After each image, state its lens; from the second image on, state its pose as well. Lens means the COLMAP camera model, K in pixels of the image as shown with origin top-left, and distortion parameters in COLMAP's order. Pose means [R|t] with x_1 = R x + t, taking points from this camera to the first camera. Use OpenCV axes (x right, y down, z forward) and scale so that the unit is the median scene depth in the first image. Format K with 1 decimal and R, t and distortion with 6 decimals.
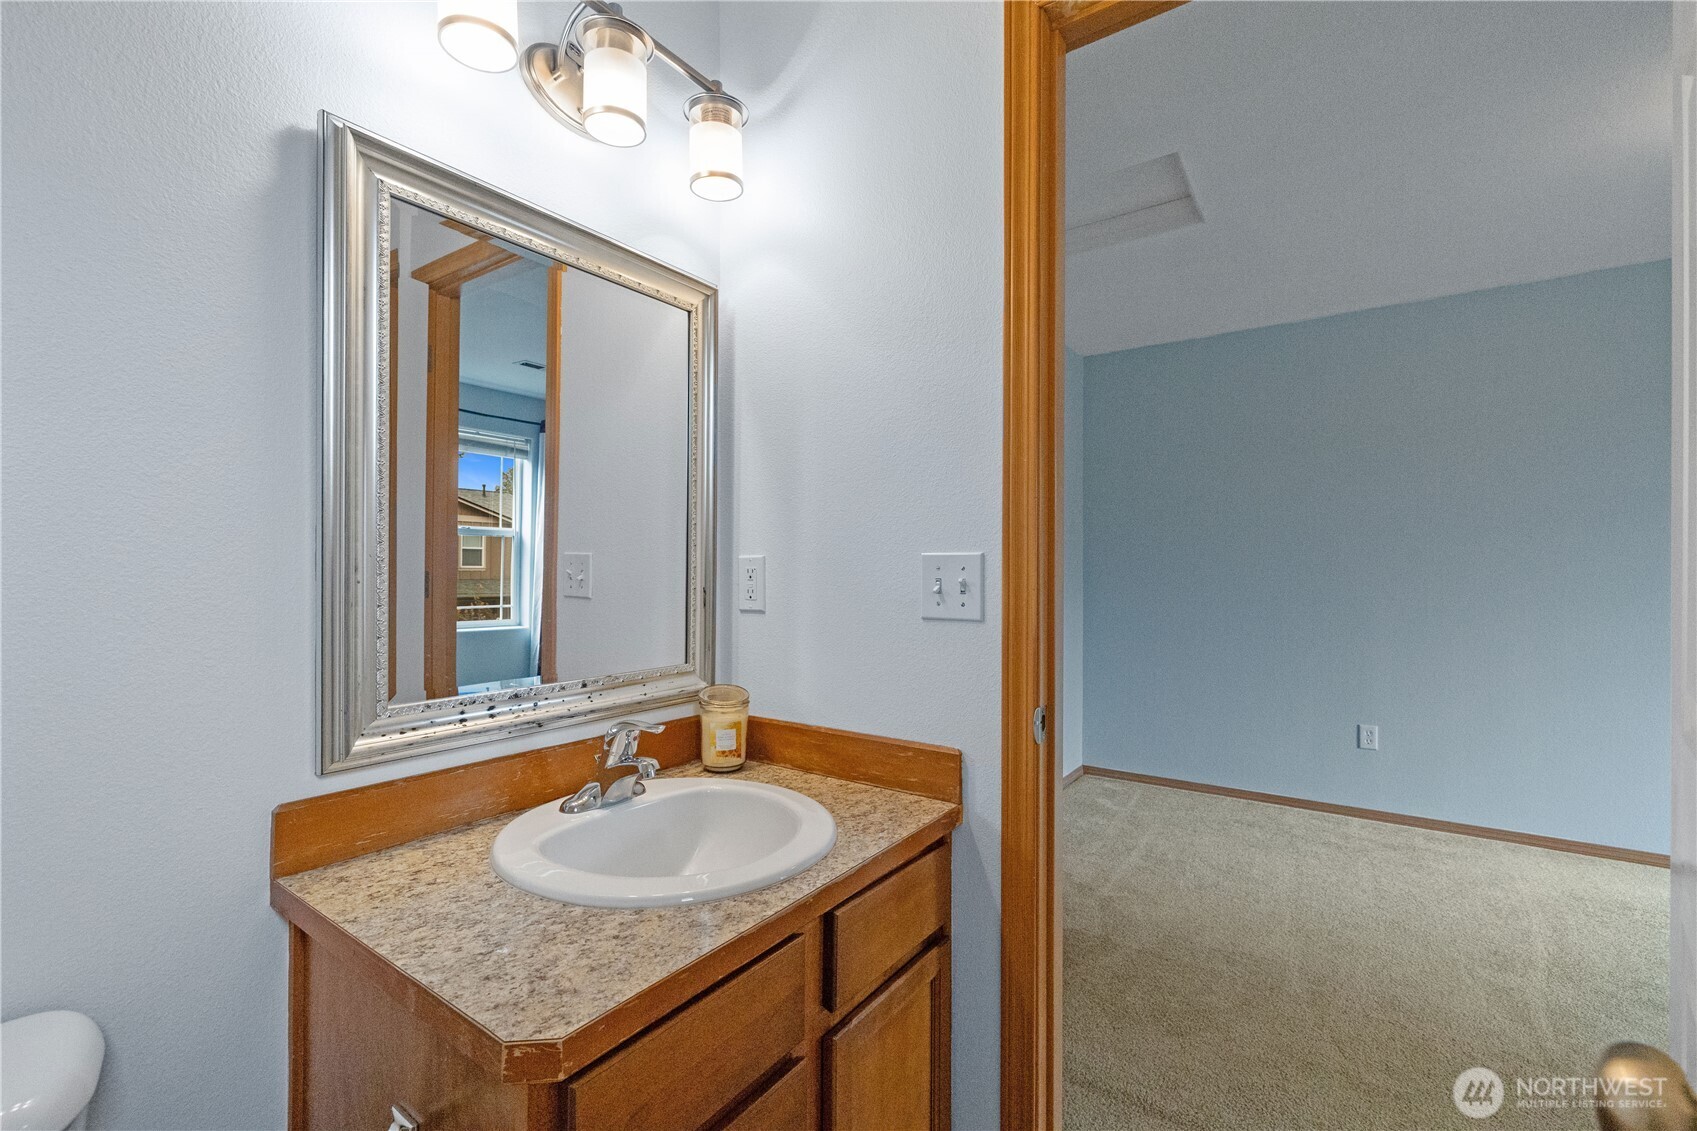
lens RADIAL K [[725.5, 0, 845.0], [0, 725.5, 573.6], [0, 0, 1]] dist [-0.001490, -0.000133]
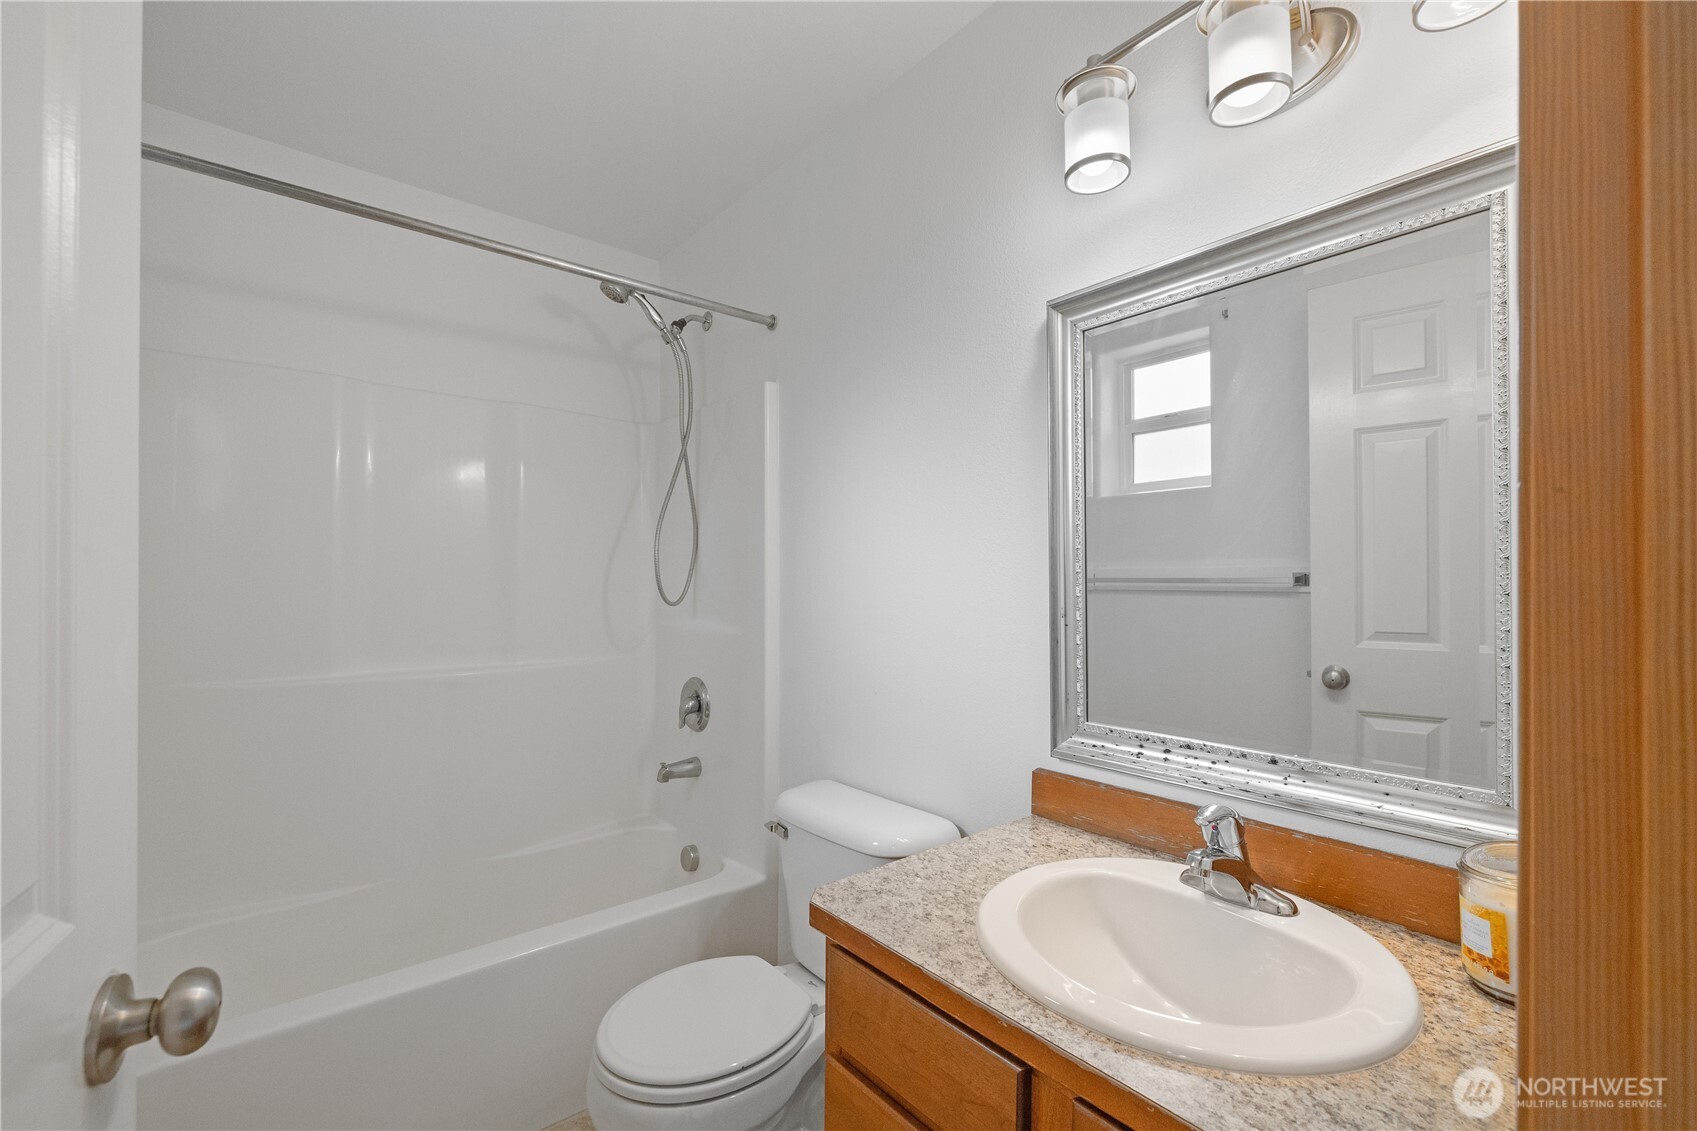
lens RADIAL K [[736.7, 0, 848.6], [0, 736.7, 572.3], [0, 0, 1]] dist [-0.002103, 0.000041]
pose [[-0.282219, -0.012464, -0.959269, 0.823488], [-0.003748, 0.999922, -0.011890, -0.075758], [0.959343, 0.000240, -0.282244, 1.027911]]
